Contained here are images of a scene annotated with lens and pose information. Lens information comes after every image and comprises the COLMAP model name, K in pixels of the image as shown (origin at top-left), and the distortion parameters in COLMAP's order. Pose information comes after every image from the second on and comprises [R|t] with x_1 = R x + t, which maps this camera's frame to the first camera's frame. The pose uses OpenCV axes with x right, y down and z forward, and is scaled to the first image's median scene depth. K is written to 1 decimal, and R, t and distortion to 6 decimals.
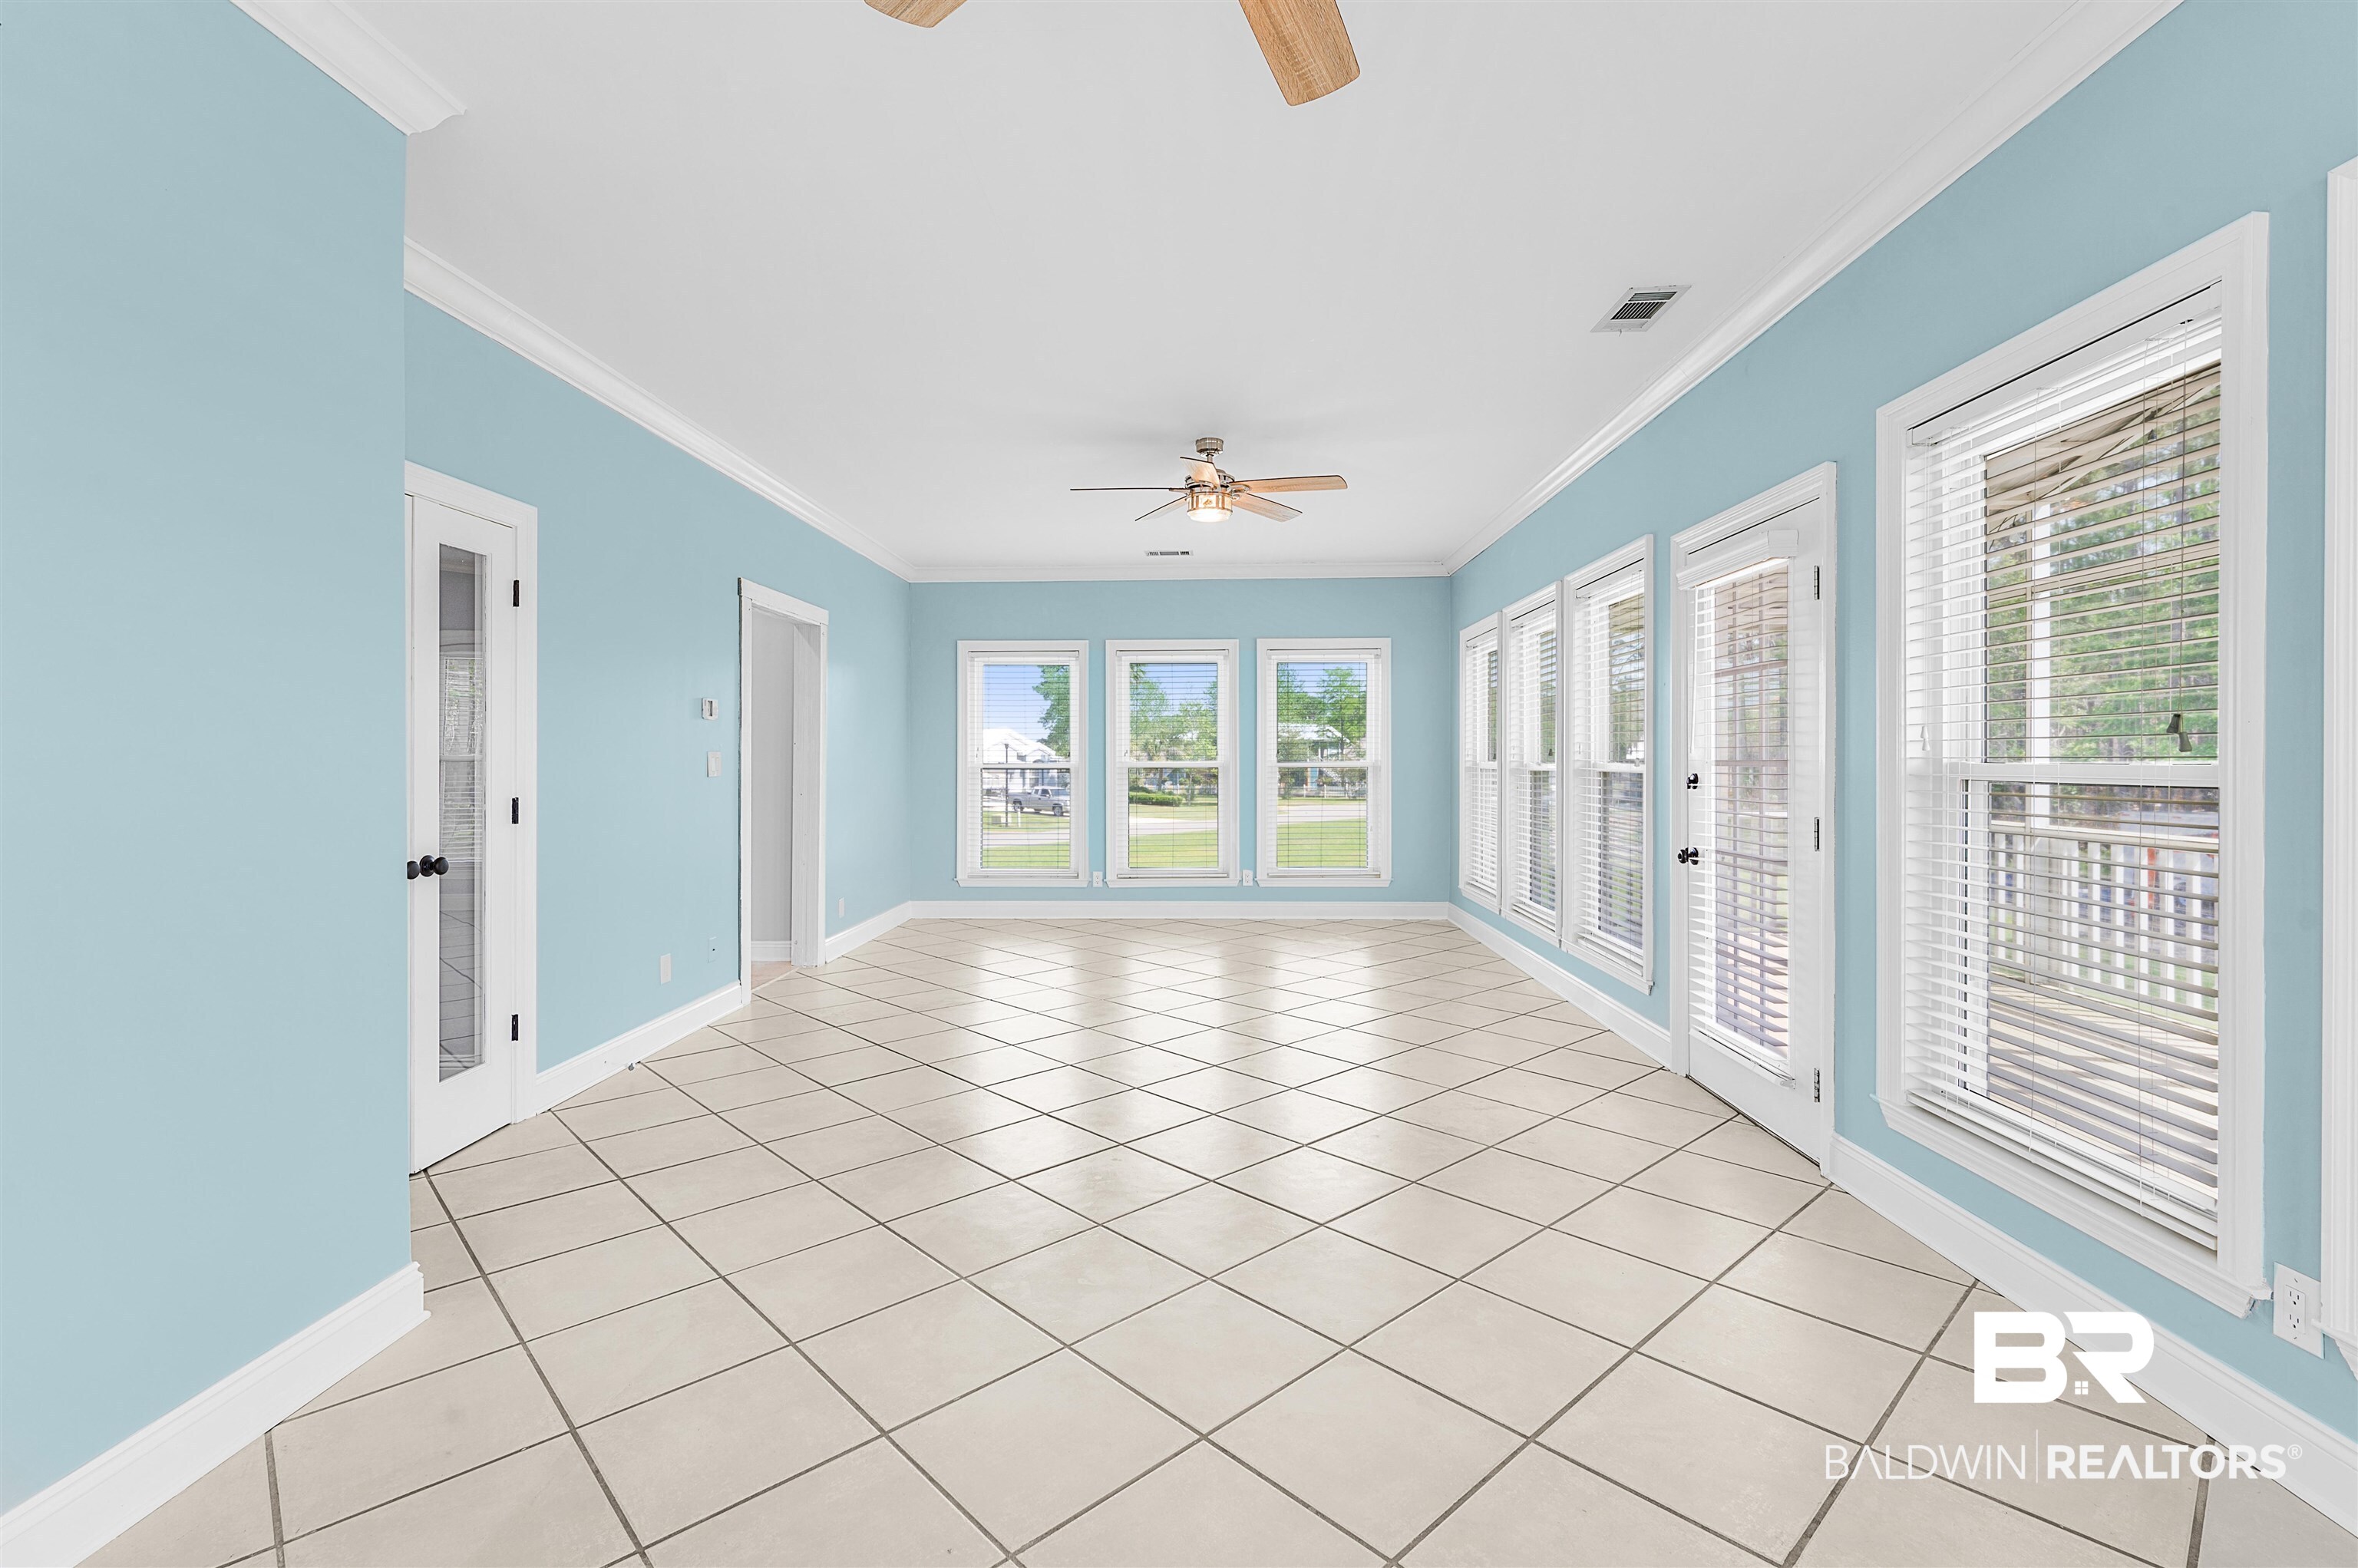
lens RADIAL K [[1057.1, 0, 1179.9], [0, 1057.1, 774.4], [0, 0, 1]] dist [0.001179, 0.000266]
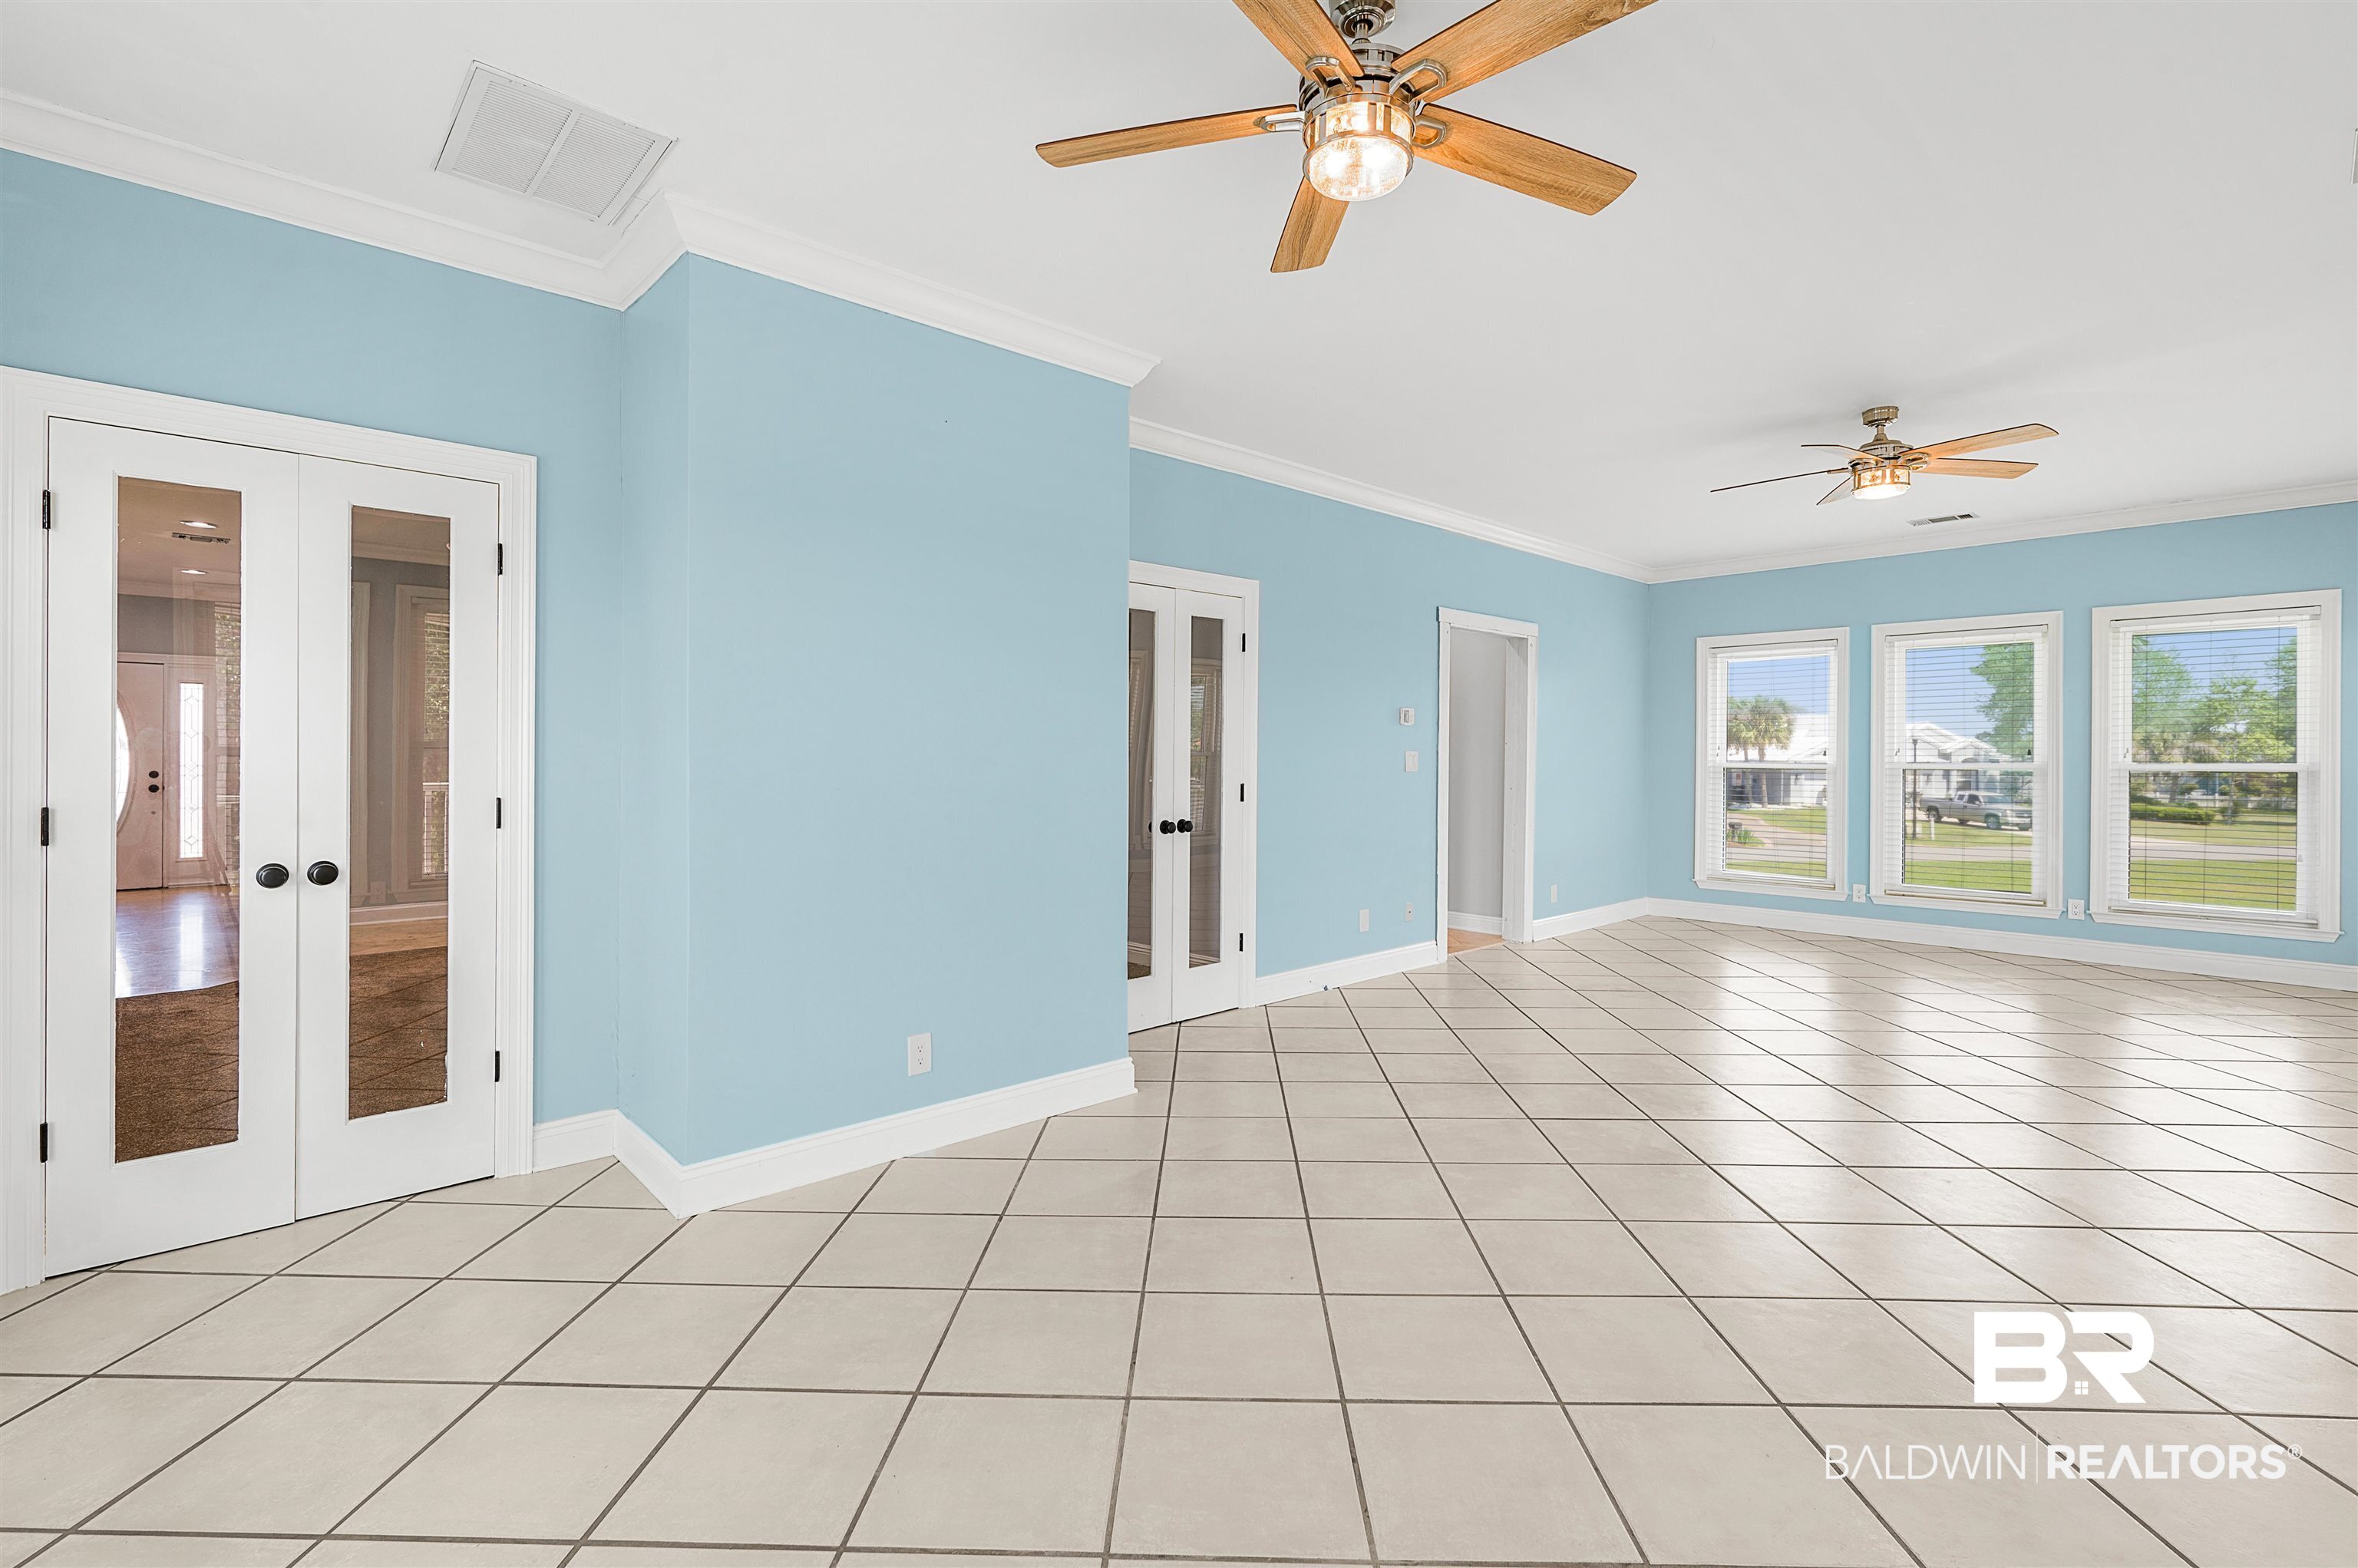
lens RADIAL K [[1070.3, 0, 1189.2], [0, 1070.3, 772.5], [0, 0, 1]] dist [-0.003471, -0.000183]
pose [[0.713756, 0.015103, -0.700232, 0.149015], [-0.014708, 0.999870, 0.006574, -0.000708], [0.700240, 0.005607, 0.713885, -0.041602]]
